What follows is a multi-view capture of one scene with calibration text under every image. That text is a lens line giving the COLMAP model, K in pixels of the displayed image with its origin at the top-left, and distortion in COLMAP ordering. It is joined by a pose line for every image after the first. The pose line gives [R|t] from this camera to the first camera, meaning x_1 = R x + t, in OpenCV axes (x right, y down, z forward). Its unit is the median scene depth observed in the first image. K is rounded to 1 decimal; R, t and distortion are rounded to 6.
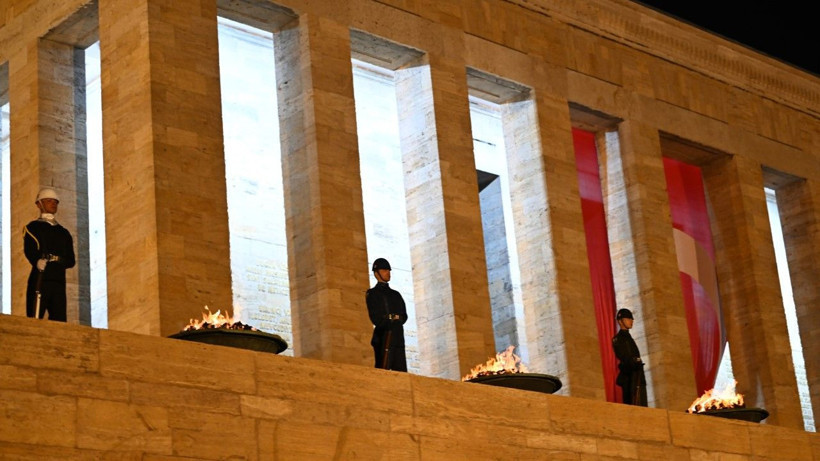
lens RADIAL K [[1640.4, 0, 410.0], [0, 1640.4, 230.5], [0, 0, 1]] dist [-0.028297, -0.030892]
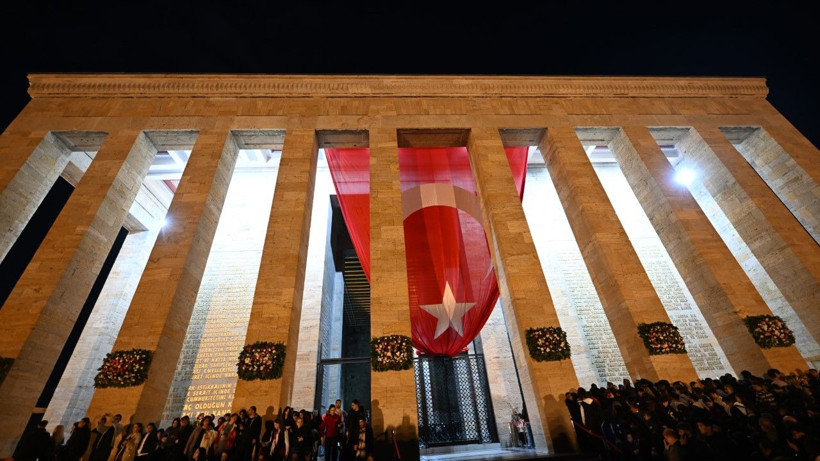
lens RADIAL K [[333.2, 0, 408.3], [0, 333.2, 225.4], [0, 0, 1]] dist [-0.000001, 0.000194]
pose [[0.763161, -0.321660, -0.560464, 0.336879], [0.211979, 0.943932, -0.253095, 0.128547], [0.610451, 0.074346, 0.788557, 0.779736]]
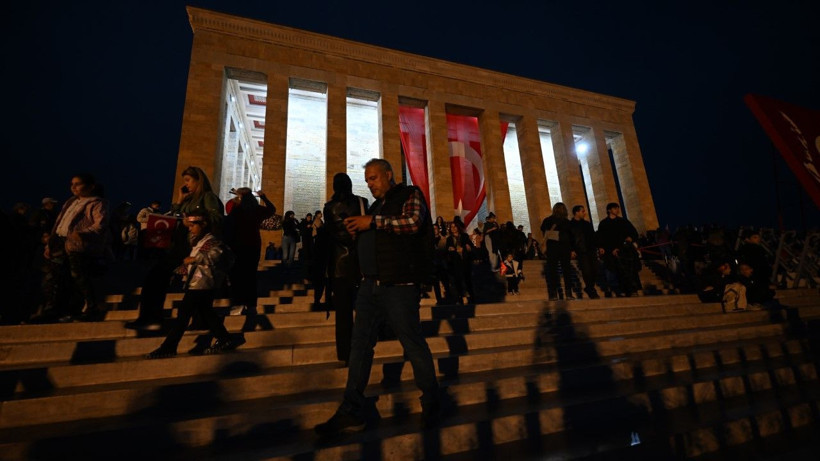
lens RADIAL K [[333.2, 0, 408.3], [0, 333.2, 225.4], [0, 0, 1]] dist [-0.000001, 0.000194]
pose [[0.911474, -0.061324, -0.406762, 0.327680], [0.107688, 0.989913, 0.092066, 0.090253], [0.397013, -0.127719, 0.908883, 0.455036]]
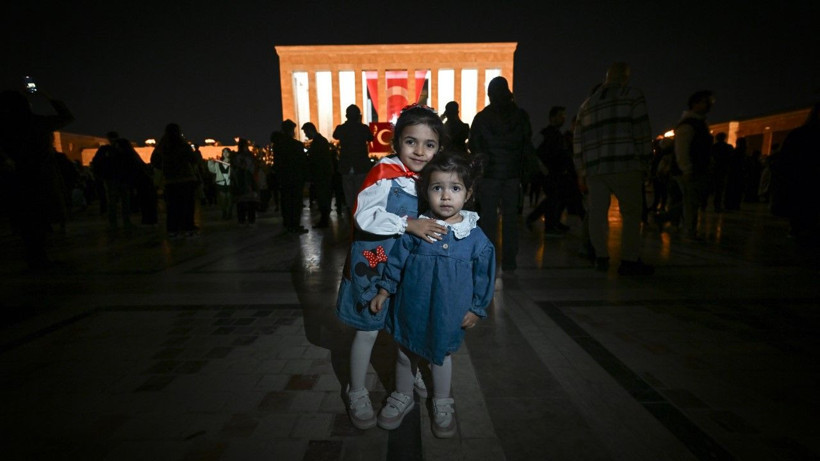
lens RADIAL K [[333.2, 0, 408.3], [0, 333.2, 225.4], [0, 0, 1]] dist [-0.000001, 0.000194]
pose [[0.724314, 0.163971, -0.669688, 1.144240], [0.178661, 0.893495, 0.412003, -0.040783], [0.665920, -0.418067, 0.617876, 0.098558]]
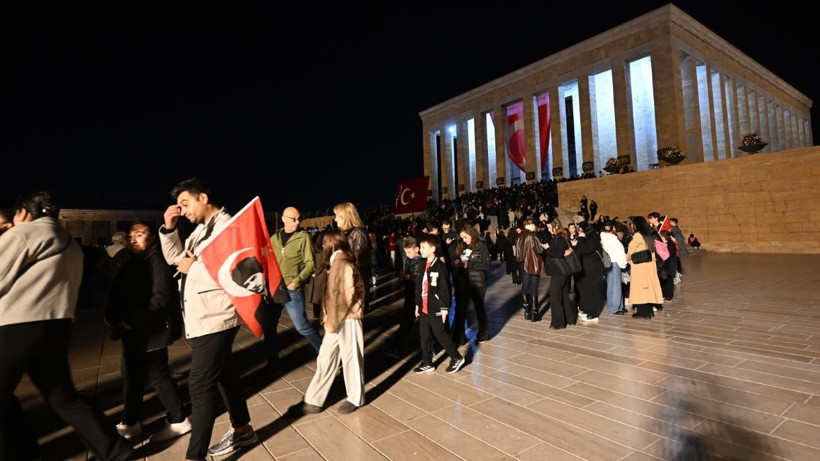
lens RADIAL K [[410.6, 0, 408.5], [0, 410.6, 208.9], [0, 0, 1]] dist [0.000018, 0.000017]
pose [[-0.129998, 0.019199, -0.991328, 1.444646], [0.362165, 0.931649, -0.029449, 0.165248], [0.923004, -0.362853, -0.128066, 0.834099]]
